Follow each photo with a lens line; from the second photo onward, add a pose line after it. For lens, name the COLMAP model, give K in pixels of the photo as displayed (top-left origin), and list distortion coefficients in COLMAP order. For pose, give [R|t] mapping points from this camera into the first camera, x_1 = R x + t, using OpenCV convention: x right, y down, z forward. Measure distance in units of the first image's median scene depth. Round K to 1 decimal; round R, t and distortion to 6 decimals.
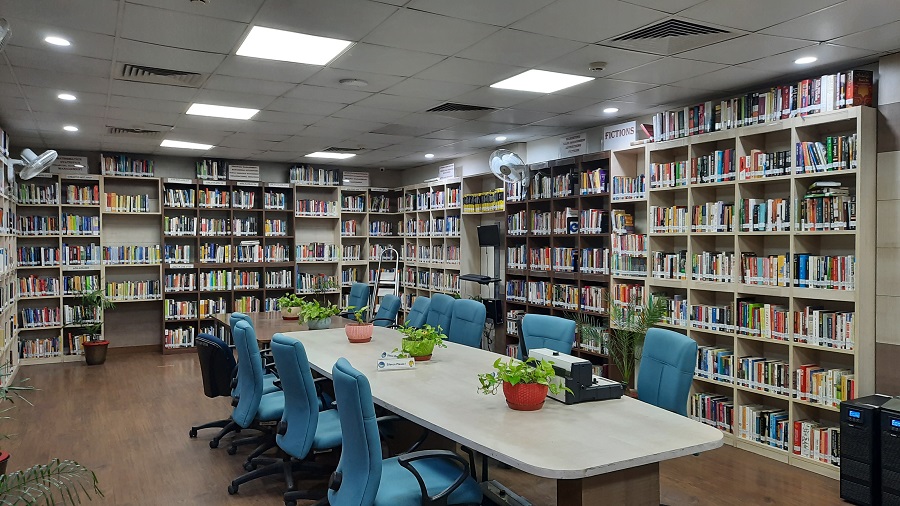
lens RADIAL K [[663.5, 0, 443.9], [0, 663.5, 247.4], [0, 0, 1]] dist [0.052070, -0.008137]
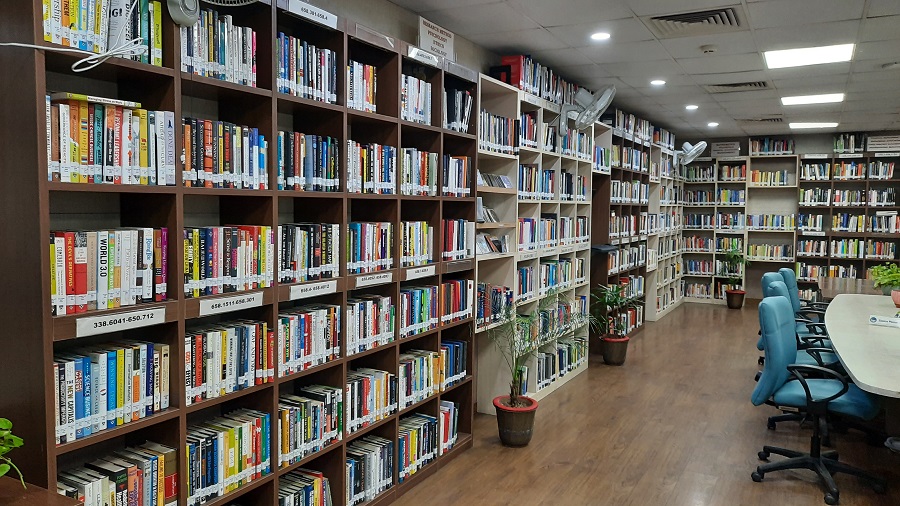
lens RADIAL K [[663.5, 0, 450.1], [0, 663.5, 250.8], [0, 0, 1]] dist [0.052070, -0.008137]
pose [[0.541972, 0.062561, -0.838065, 0.252562], [-0.020278, 0.997908, 0.061380, 0.000379], [0.840152, -0.016272, 0.542107, -0.129092]]
